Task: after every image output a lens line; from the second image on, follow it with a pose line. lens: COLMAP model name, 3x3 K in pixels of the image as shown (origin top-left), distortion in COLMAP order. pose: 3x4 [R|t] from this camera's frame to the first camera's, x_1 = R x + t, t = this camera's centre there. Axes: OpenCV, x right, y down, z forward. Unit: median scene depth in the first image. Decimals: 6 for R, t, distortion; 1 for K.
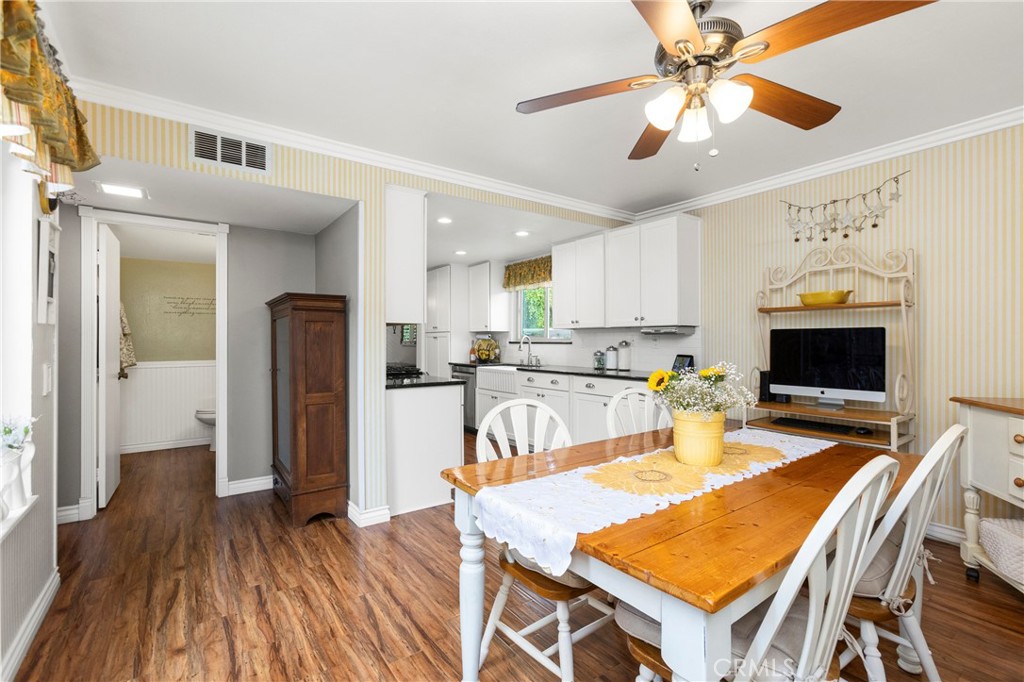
lens RADIAL K [[464.0, 0, 510.5], [0, 464.0, 338.4], [0, 0, 1]] dist [-0.000002, -0.000199]
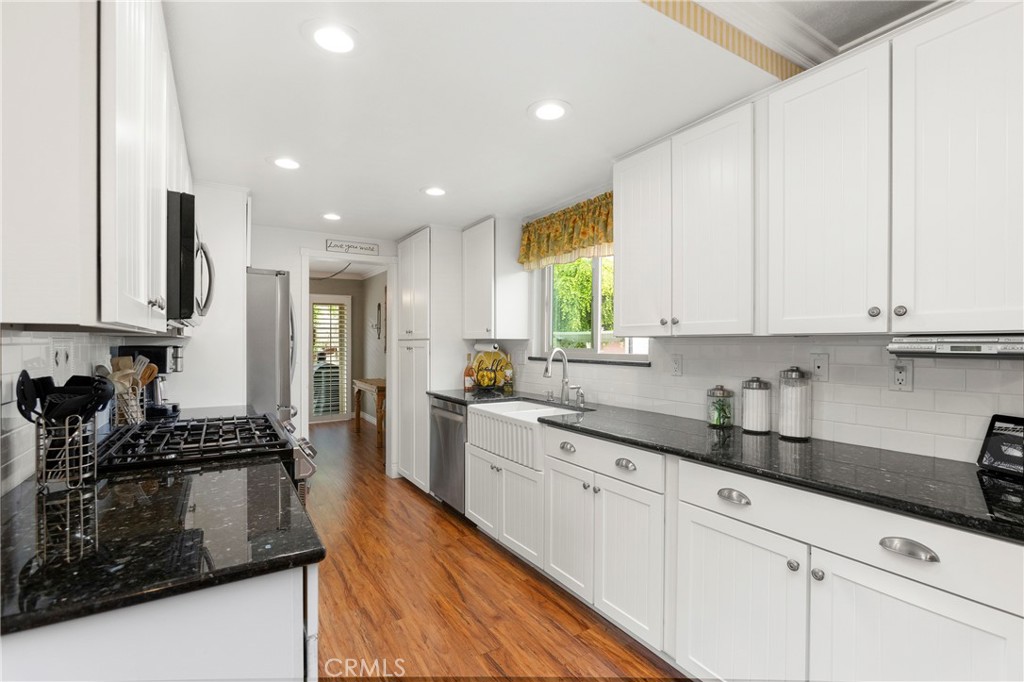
lens RADIAL K [[464.0, 0, 515.3], [0, 464.0, 343.1], [0, 0, 1]] dist [-0.000002, -0.000199]
pose [[0.998299, 0.002225, -0.058258, 0.014905], [-0.001863, 0.999979, 0.006264, -0.014537], [0.058271, -0.006145, 0.998282, 0.450650]]
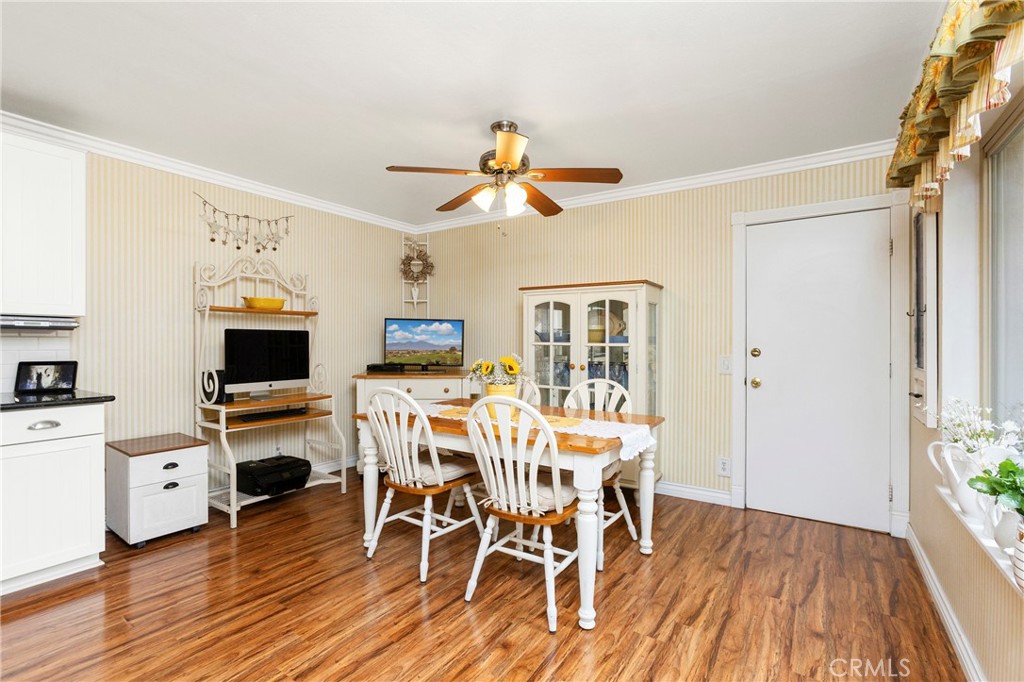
lens RADIAL K [[464.0, 0, 507.6], [0, 464.0, 341.7], [0, 0, 1]] dist [-0.000002, -0.000199]
pose [[-0.335852, -0.001710, 0.941913, -0.314157], [-0.007365, 0.999973, -0.000811, 0.002247], [-0.941886, -0.007210, -0.335855, 0.425242]]
